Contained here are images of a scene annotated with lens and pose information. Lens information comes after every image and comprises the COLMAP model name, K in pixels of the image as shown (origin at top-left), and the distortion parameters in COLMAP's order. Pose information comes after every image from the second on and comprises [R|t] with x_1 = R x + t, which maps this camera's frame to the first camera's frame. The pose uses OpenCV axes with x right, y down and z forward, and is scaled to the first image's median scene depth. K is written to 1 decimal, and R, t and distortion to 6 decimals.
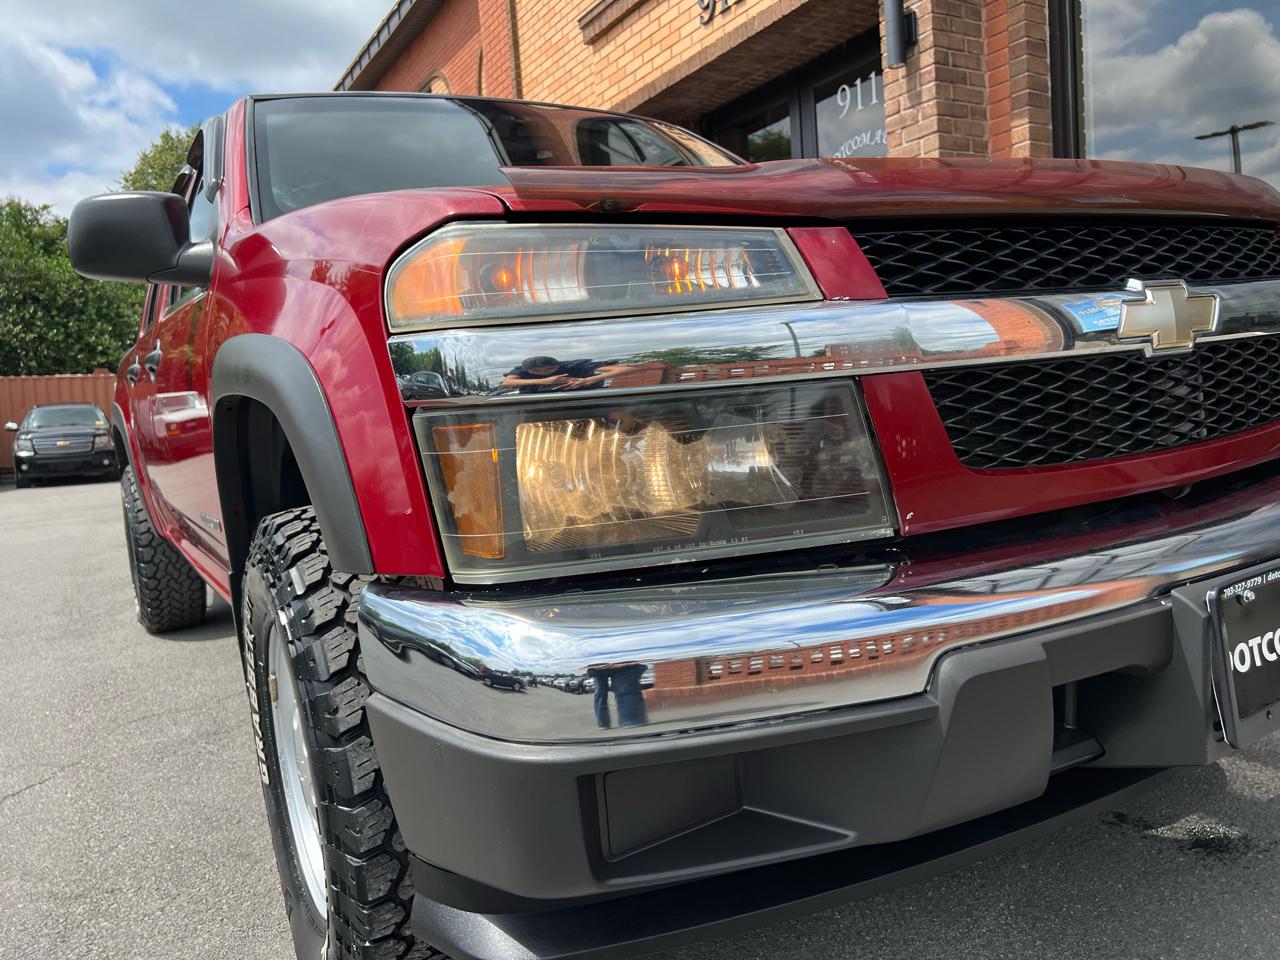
lens RADIAL K [[949.6, 0, 673.1], [0, 949.6, 473.9], [0, 0, 1]] dist [0.056565, -0.068789]
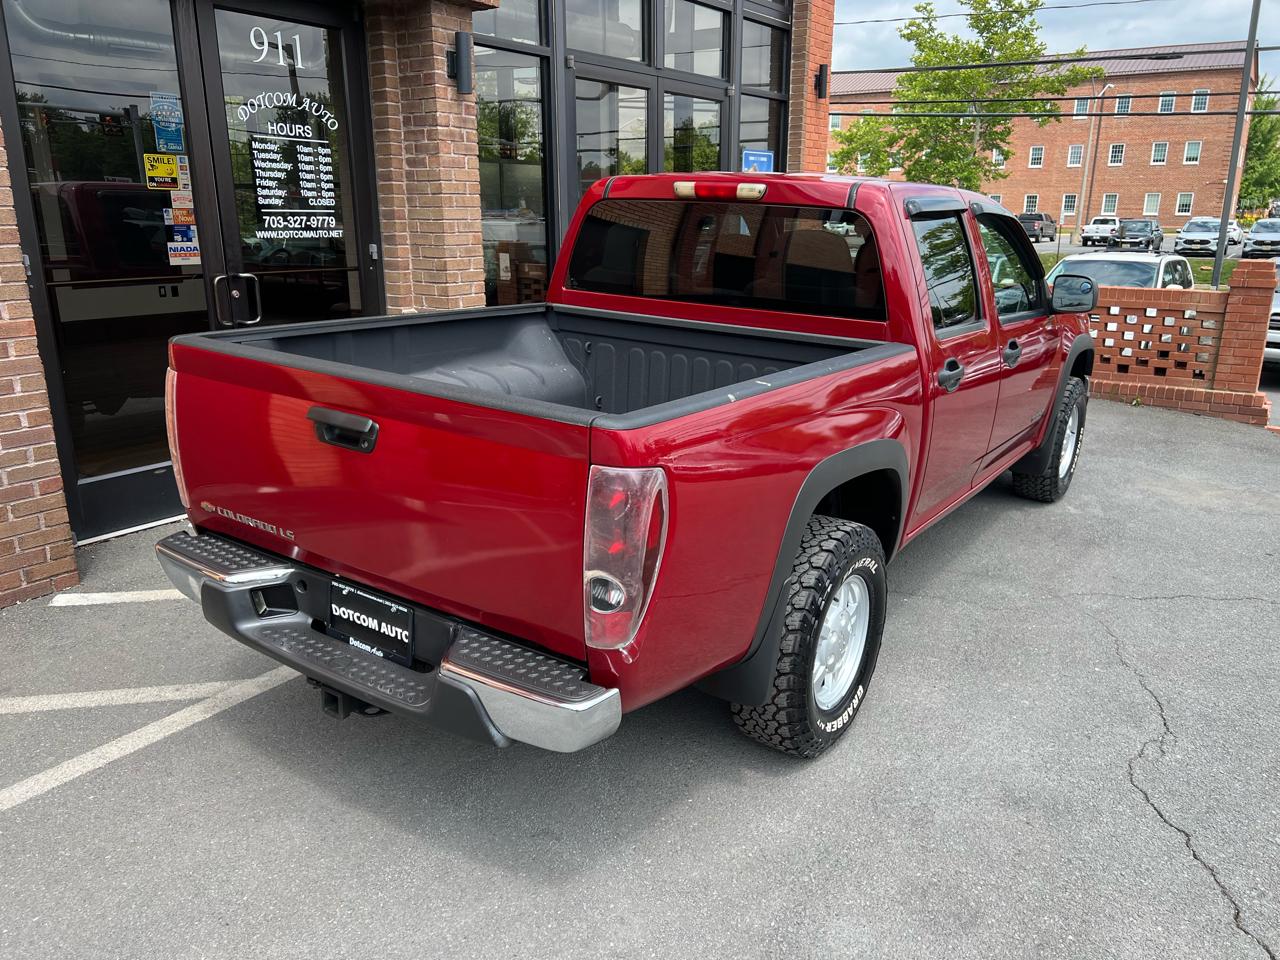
lens RADIAL K [[962.1, 0, 647.6], [0, 962.1, 487.2], [0, 0, 1]] dist [0.049157, -0.053382]
pose [[-0.395836, -0.191033, 0.898232, -0.643721], [0.090298, 0.965287, 0.245087, -0.126288], [-0.913871, 0.178123, -0.364846, 0.778469]]
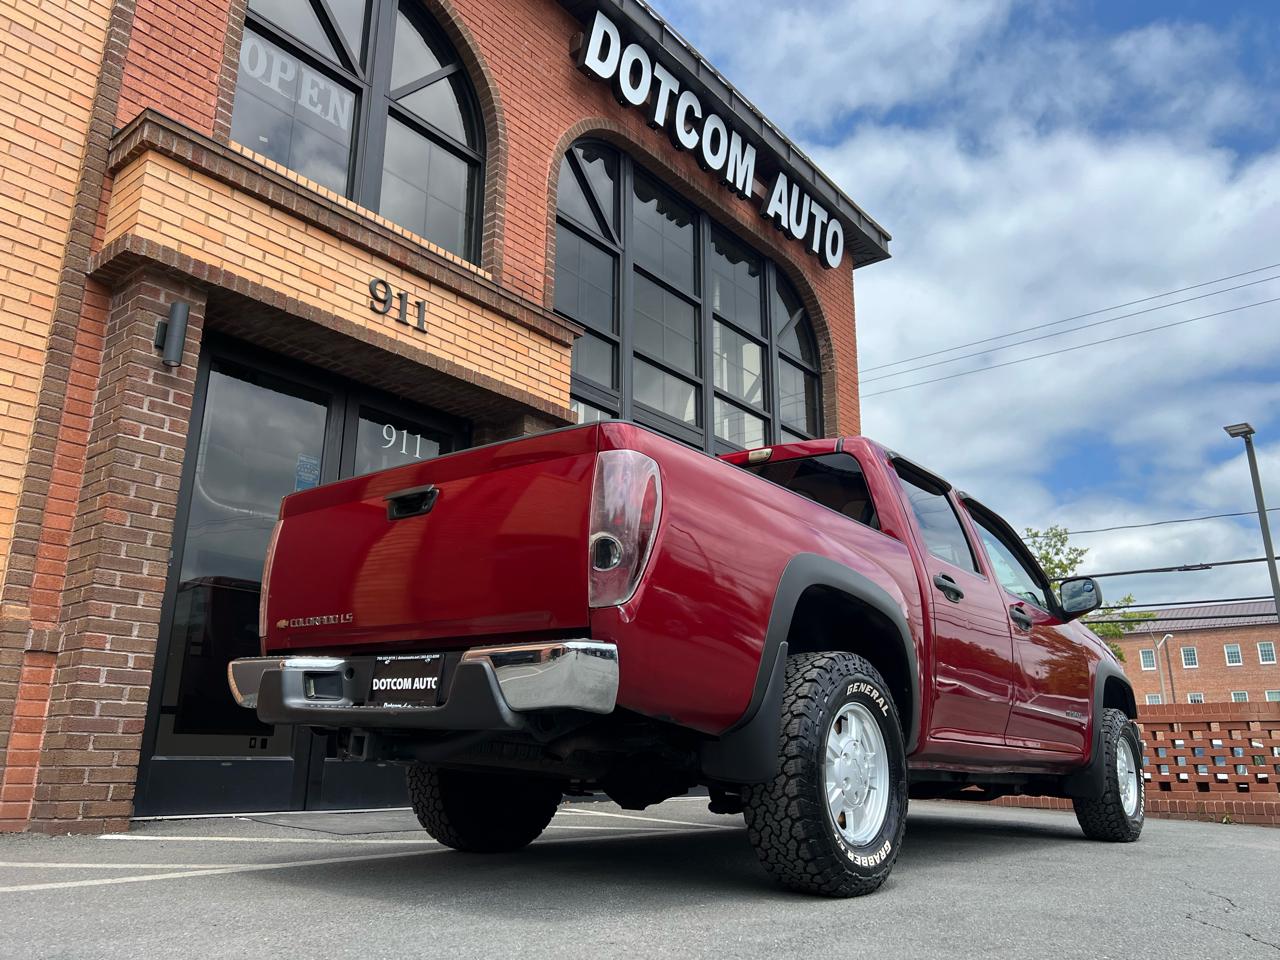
lens RADIAL K [[960.3, 0, 649.6], [0, 960.3, 489.9], [0, 0, 1]] dist [0.057183, -0.065969]
pose [[-0.322860, 0.324656, 0.889022, -0.698213], [0.084871, 0.945473, -0.314449, 0.054758], [-0.942634, -0.026070, -0.332809, 0.789483]]
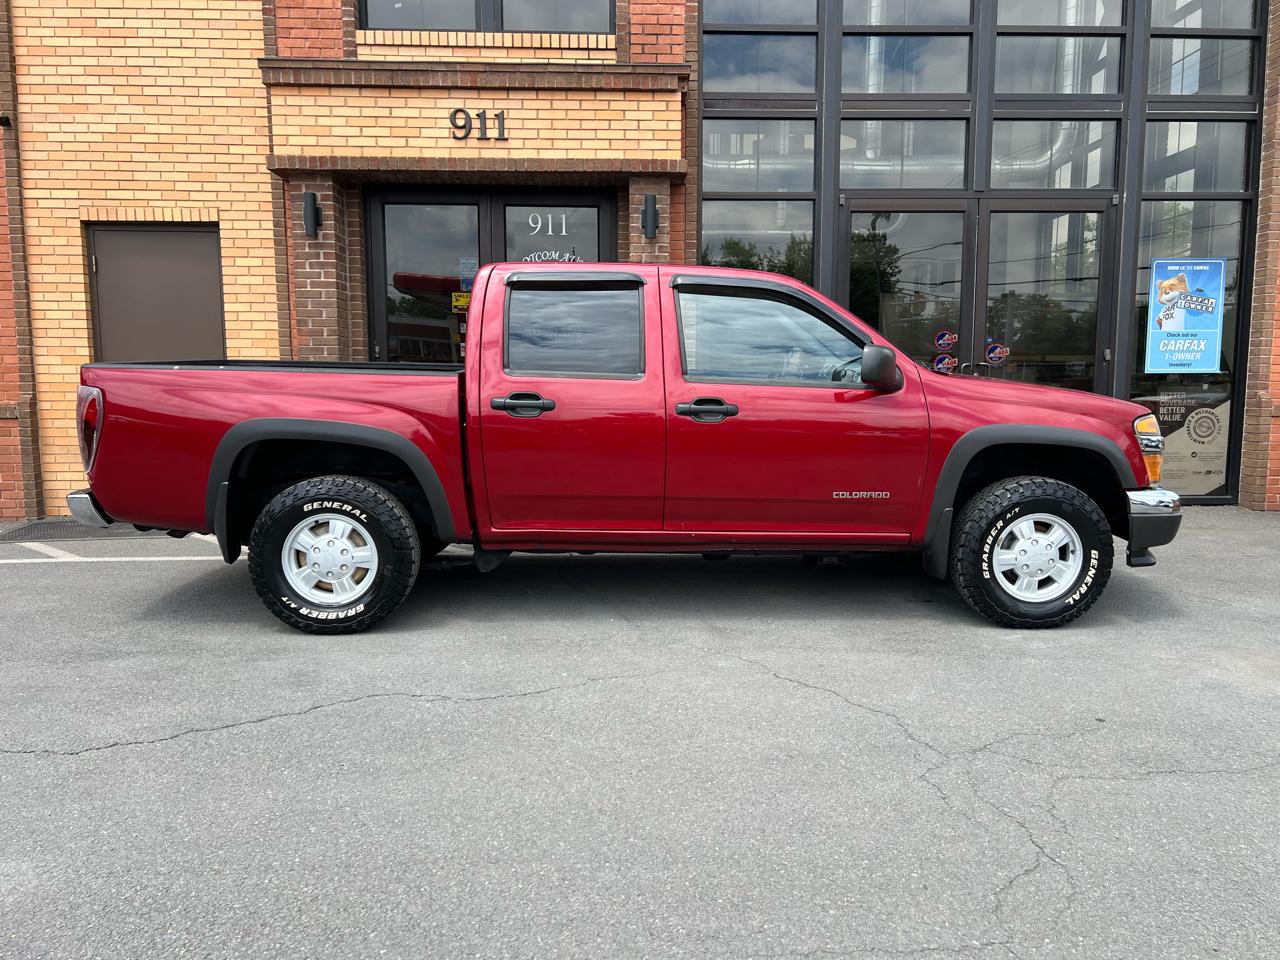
lens RADIAL K [[961.3, 0, 643.1], [0, 961.3, 488.3], [0, 0, 1]] dist [0.051799, -0.057285]
pose [[0.502079, -0.027638, 0.864380, -0.744432], [0.026459, 0.999512, 0.016590, -0.002866], [-0.864417, 0.014541, 0.502565, 0.085892]]
